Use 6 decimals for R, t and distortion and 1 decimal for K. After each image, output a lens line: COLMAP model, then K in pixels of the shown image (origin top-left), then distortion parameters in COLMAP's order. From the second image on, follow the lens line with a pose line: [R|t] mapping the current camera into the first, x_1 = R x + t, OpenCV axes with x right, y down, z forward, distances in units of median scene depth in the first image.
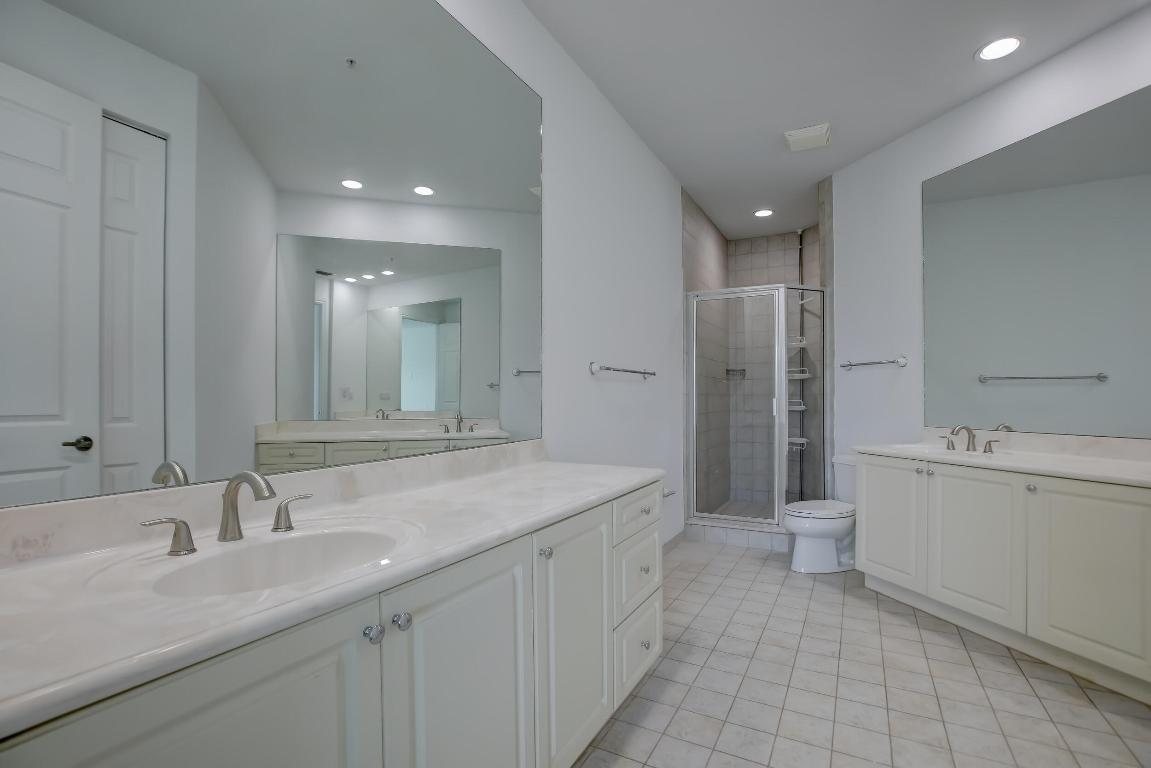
lens RADIAL K [[525.9, 0, 564.4], [0, 525.9, 399.5], [0, 0, 1]] dist [-0.046987, 0.006373]
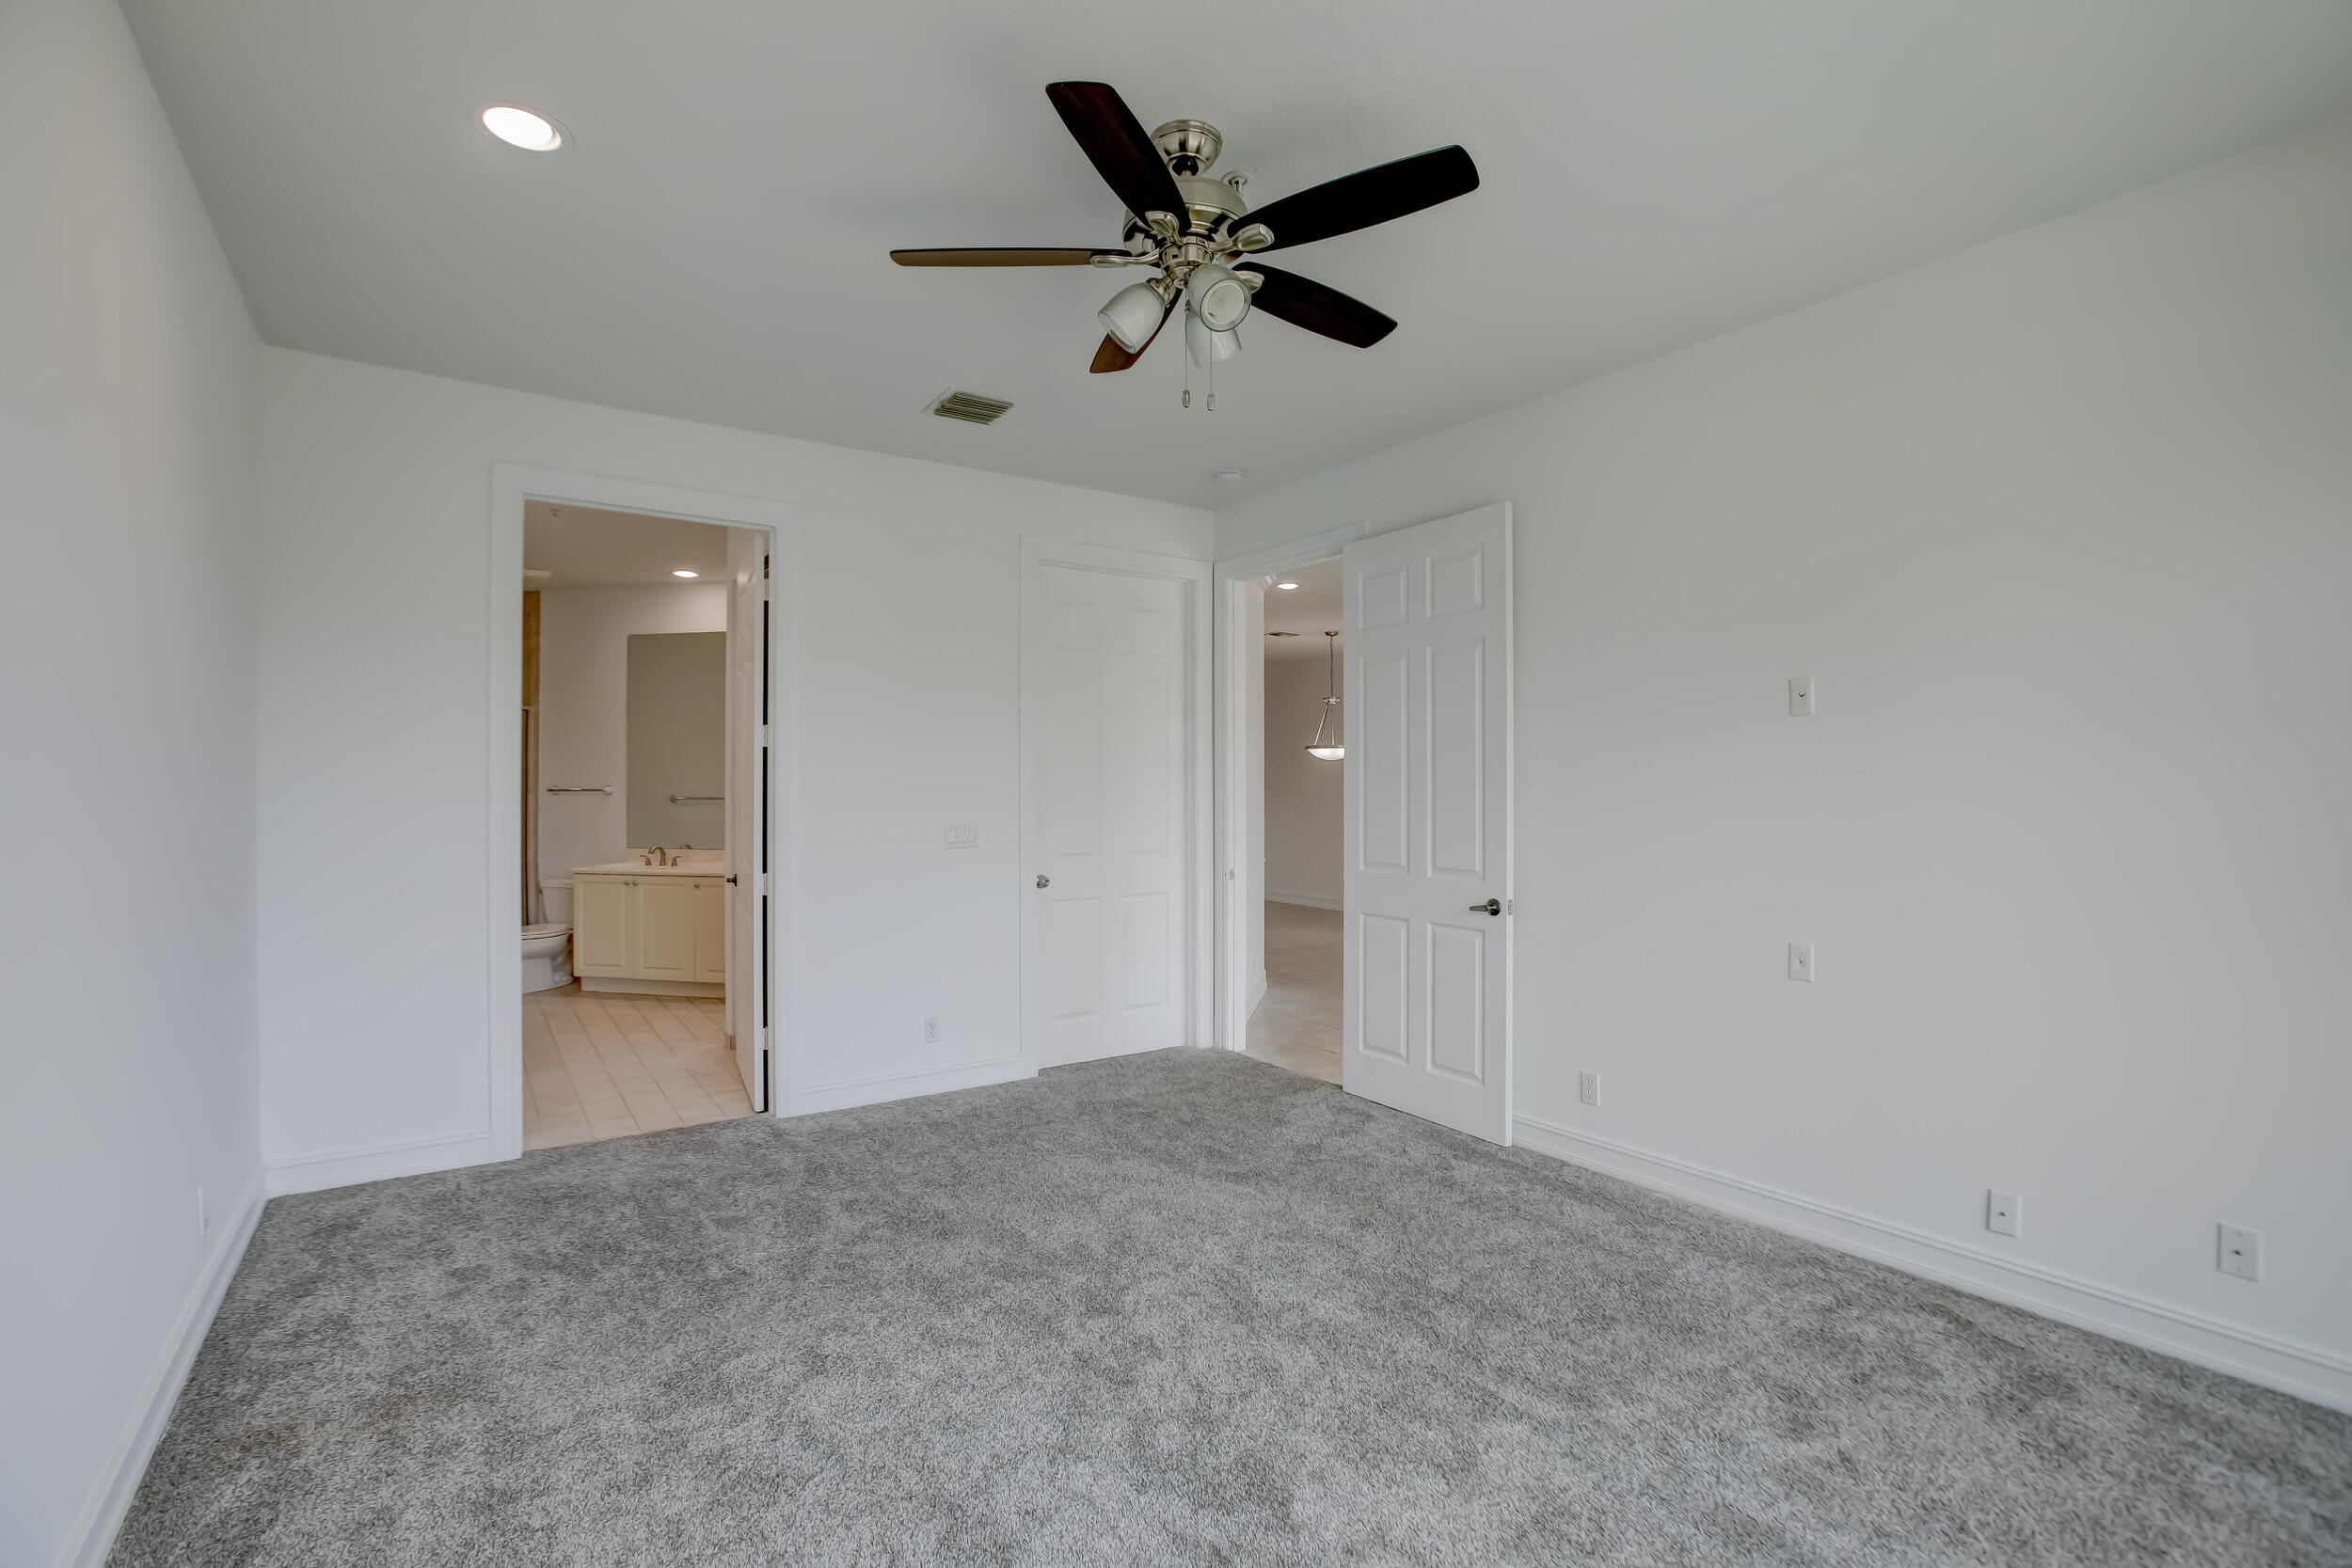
lens RADIAL K [[1074.5, 0, 1175.3], [0, 1074.5, 769.8], [0, 0, 1]] dist [-0.046987, 0.006373]
pose [[0.439231, 0.012632, 0.898285, -0.346090], [0.001369, 0.999891, -0.014730, -0.032777], [-0.898373, 0.007700, 0.439166, -0.442591]]
